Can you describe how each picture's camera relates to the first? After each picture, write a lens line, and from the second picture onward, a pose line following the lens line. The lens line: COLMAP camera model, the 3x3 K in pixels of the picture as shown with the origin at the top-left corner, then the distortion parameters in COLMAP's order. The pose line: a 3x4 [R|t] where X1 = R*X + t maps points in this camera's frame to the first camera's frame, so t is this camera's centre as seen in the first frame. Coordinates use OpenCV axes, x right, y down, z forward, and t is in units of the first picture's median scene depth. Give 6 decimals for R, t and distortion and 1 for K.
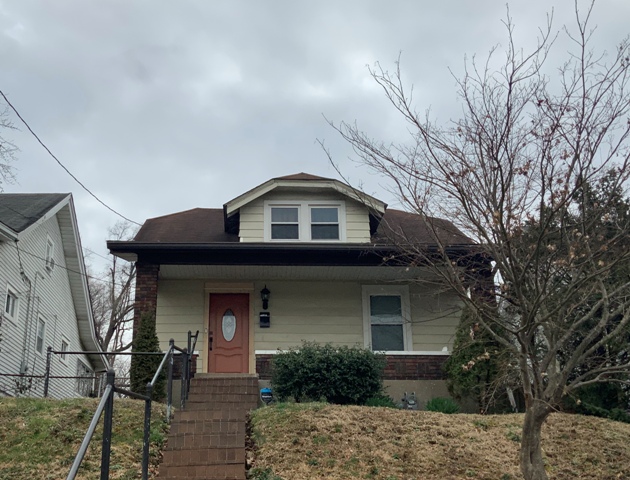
lens RADIAL K [[806.5, 0, 315.0], [0, 806.5, 240.0], [0, 0, 1]] dist [0.001554, 0.006969]
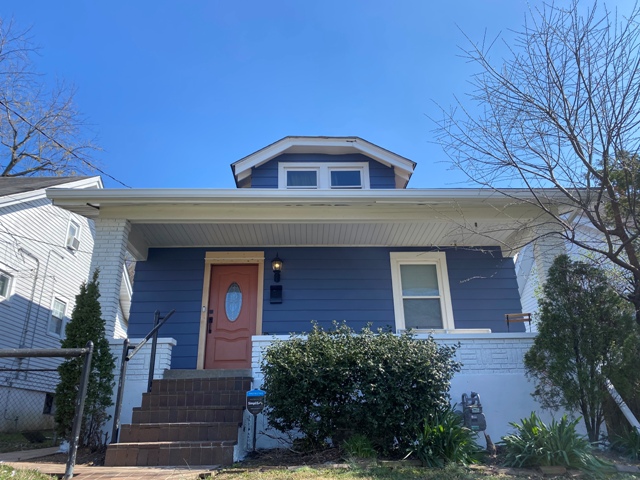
lens RADIAL K [[481.0, 0, 320.0], [0, 481.0, 240.0], [0, 0, 1]] dist [-0.001265, -0.000599]
pose [[0.998355, -0.022682, -0.052665, 0.010010], [0.021485, 0.999500, -0.023185, 0.054469], [0.053164, 0.022015, 0.998343, 0.501877]]
